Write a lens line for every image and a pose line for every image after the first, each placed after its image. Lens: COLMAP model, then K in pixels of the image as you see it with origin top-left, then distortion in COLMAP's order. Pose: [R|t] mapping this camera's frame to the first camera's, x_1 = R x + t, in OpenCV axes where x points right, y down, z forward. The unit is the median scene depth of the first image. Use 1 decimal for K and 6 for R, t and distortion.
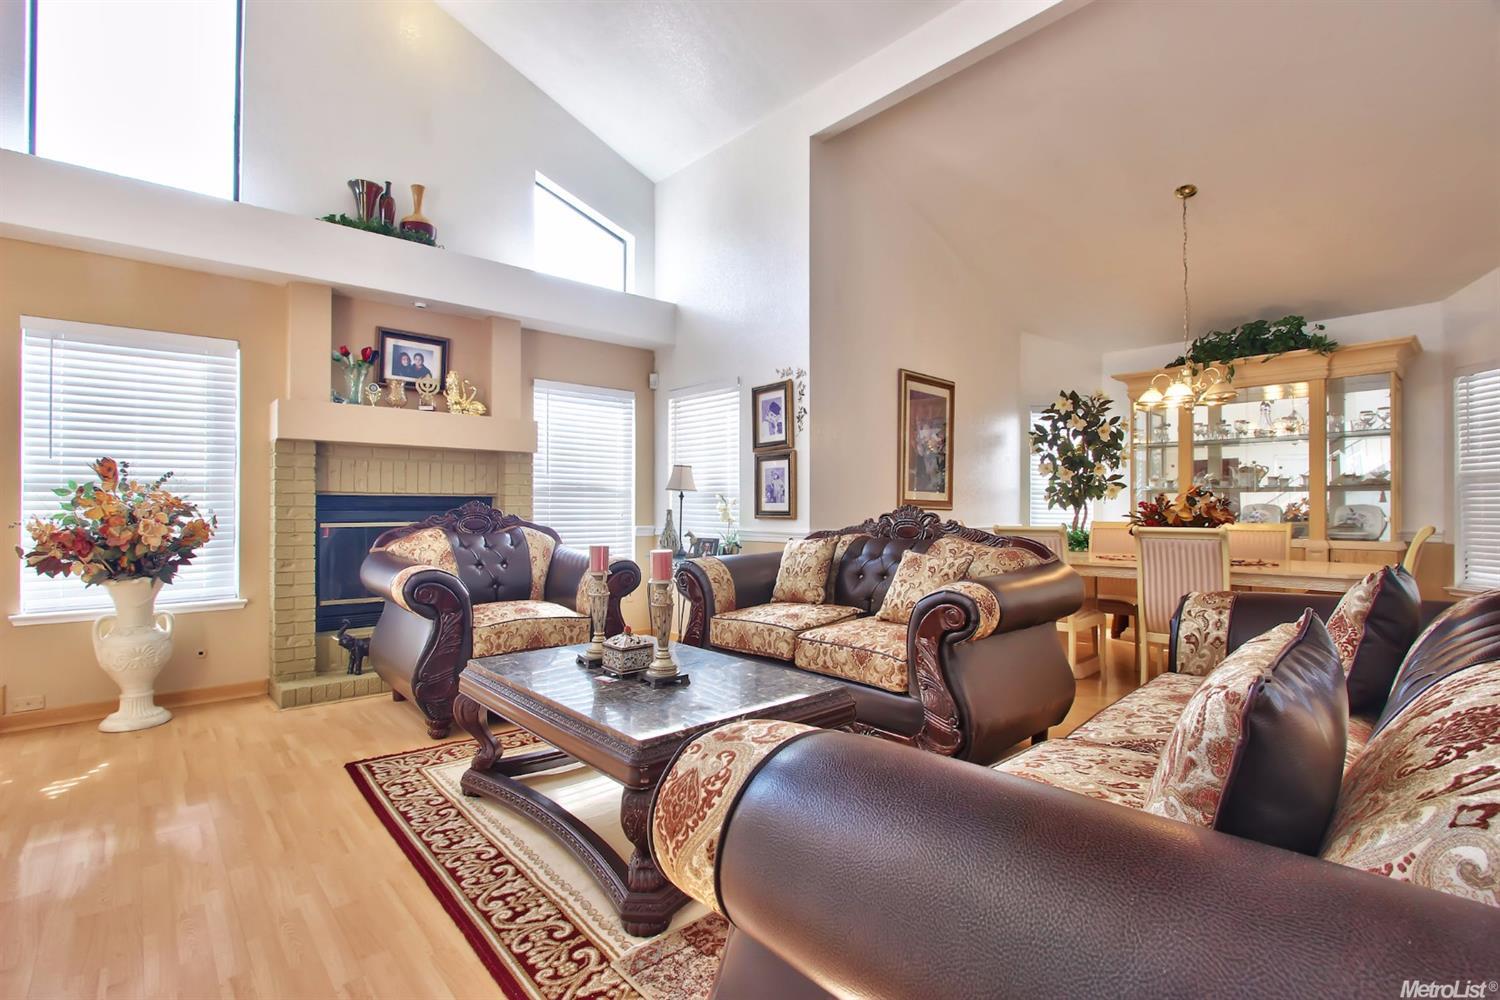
lens RADIAL K [[717.3, 0, 735.2], [0, 717.3, 504.2], [0, 0, 1]] dist [-0.022248, 0.005179]
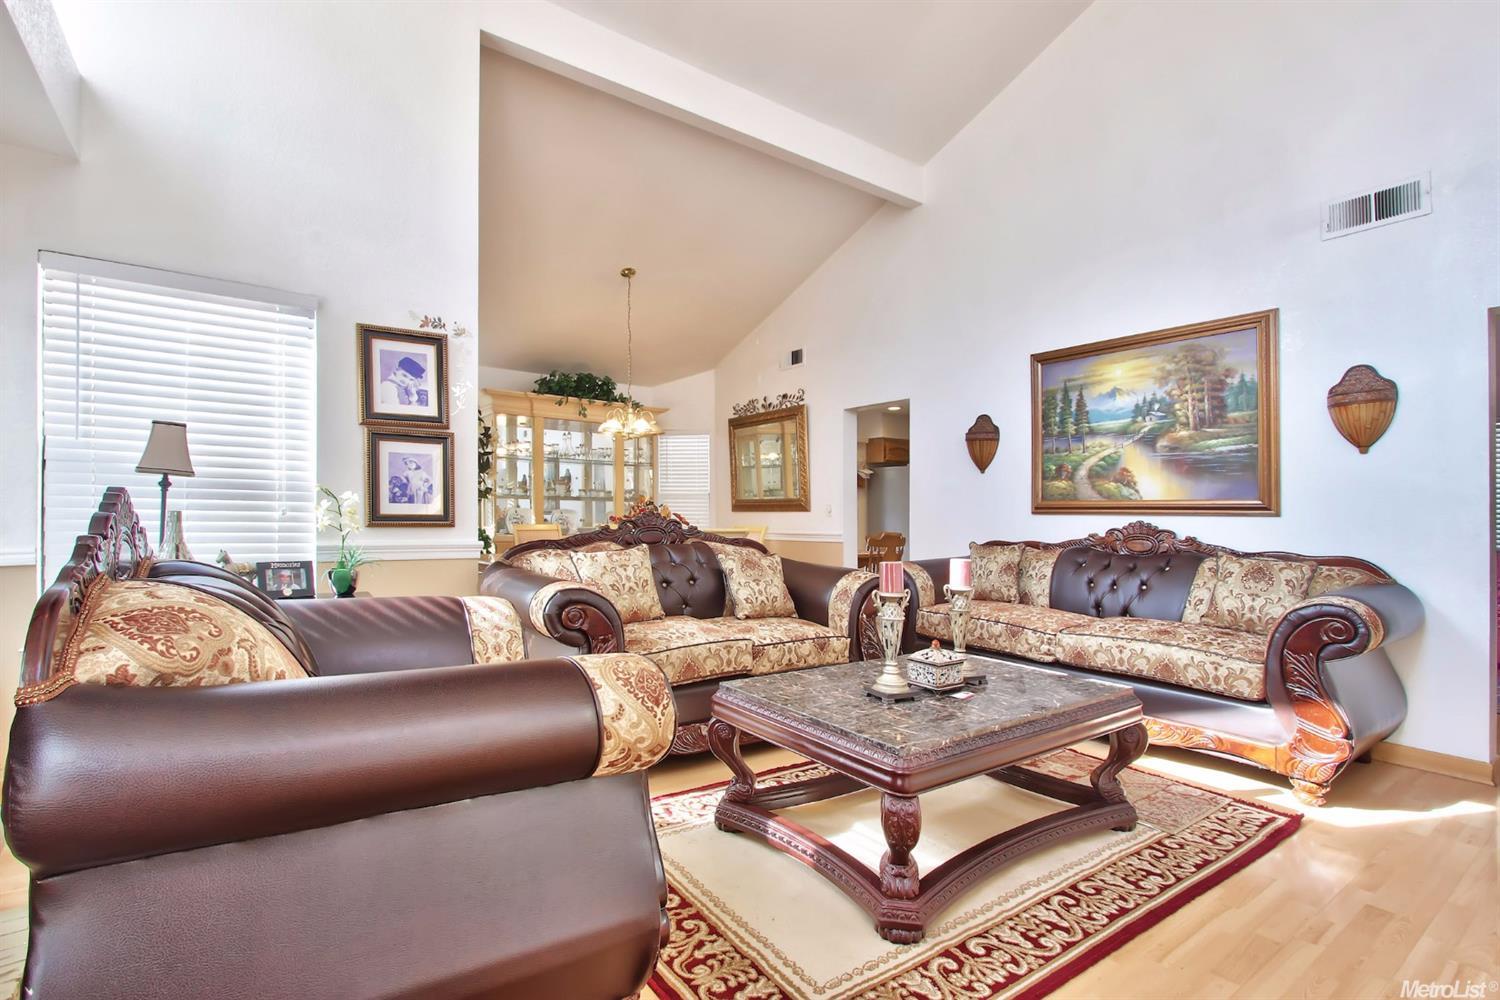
lens RADIAL K [[717.3, 0, 736.1], [0, 717.3, 494.5], [0, 0, 1]] dist [-0.022248, 0.005179]
pose [[0.079478, 0.028082, 0.996441, -0.620156], [-0.019155, 0.999462, -0.026640, 0.001641], [-0.996653, -0.016970, 0.079973, 0.645989]]
